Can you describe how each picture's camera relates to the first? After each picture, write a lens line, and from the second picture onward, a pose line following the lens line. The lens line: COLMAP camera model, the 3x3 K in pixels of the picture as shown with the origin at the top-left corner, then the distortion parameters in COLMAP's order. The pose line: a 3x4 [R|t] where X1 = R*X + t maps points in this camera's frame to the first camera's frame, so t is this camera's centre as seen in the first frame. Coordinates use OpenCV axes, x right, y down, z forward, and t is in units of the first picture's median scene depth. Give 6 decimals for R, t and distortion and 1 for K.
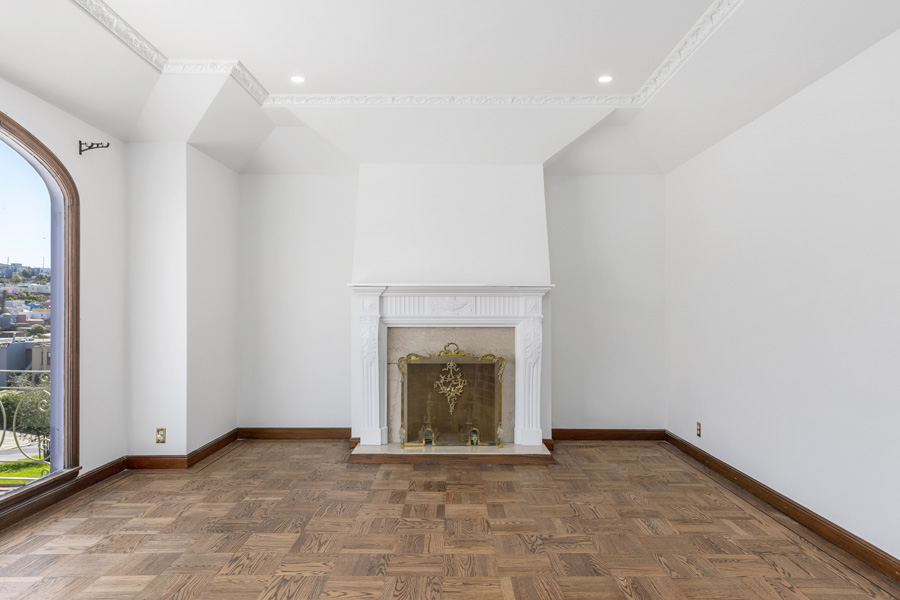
lens RADIAL K [[609.2, 0, 455.5], [0, 609.2, 299.4], [0, 0, 1]] dist [0.009474, -0.002857]
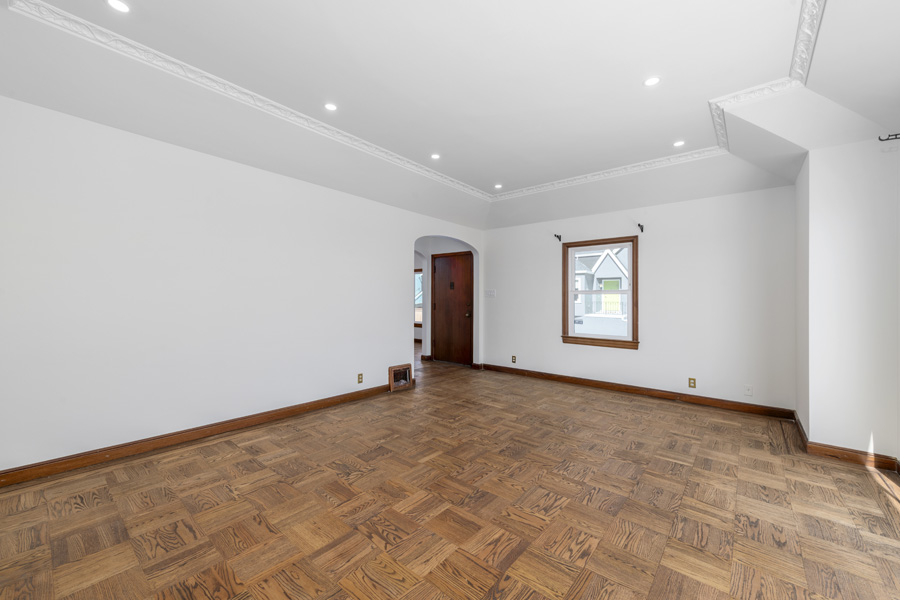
lens RADIAL K [[356.0, 0, 455.6], [0, 356.0, 301.3], [0, 0, 1]] dist [-0.003670, -0.001231]
pose [[-0.770941, -0.009971, 0.636829, -0.332257], [-0.022611, 0.999676, -0.011721, 0.017474], [-0.636506, -0.023435, -0.770916, 0.937096]]
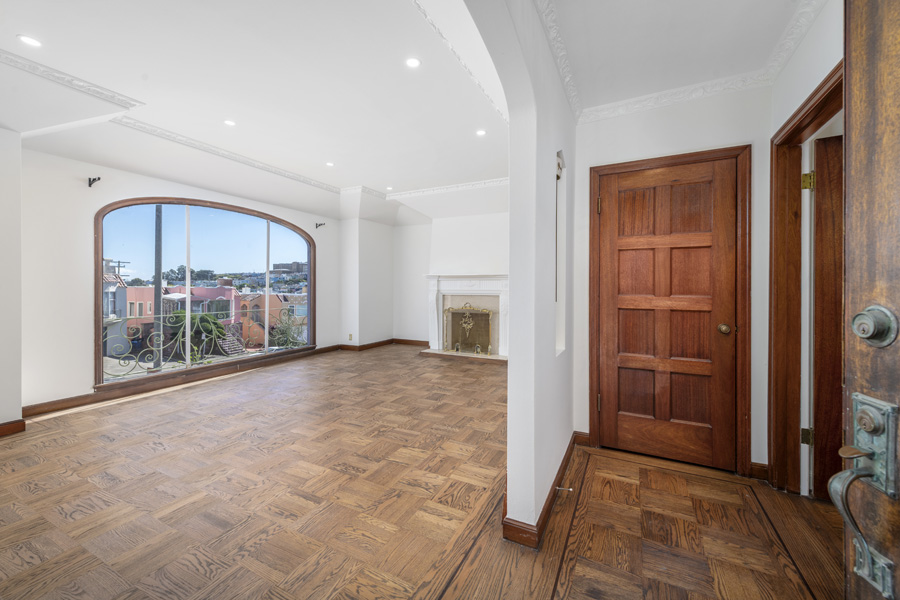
lens RADIAL K [[356.0, 0, 456.7], [0, 356.0, 280.2], [0, 0, 1]] dist [-0.003670, -0.001231]
pose [[0.896861, -0.007229, -0.442253, 0.507733], [0.005499, 0.999971, -0.005194, 0.001070], [0.442278, 0.002227, 0.896875, -0.099691]]
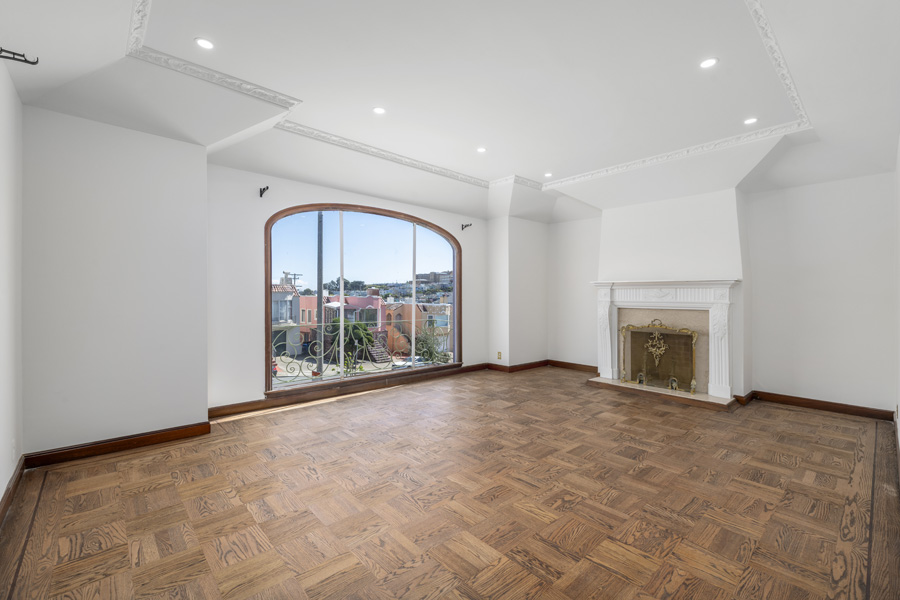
lens RADIAL K [[388.1, 0, 447.2], [0, 388.1, 290.9], [0, 0, 1]] dist [-0.003243, -0.000831]
pose [[0.662875, -0.006971, -0.748697, 0.380795], [0.004407, 0.999976, -0.005409, 0.004042], [0.748717, 0.000286, 0.662890, -0.029792]]
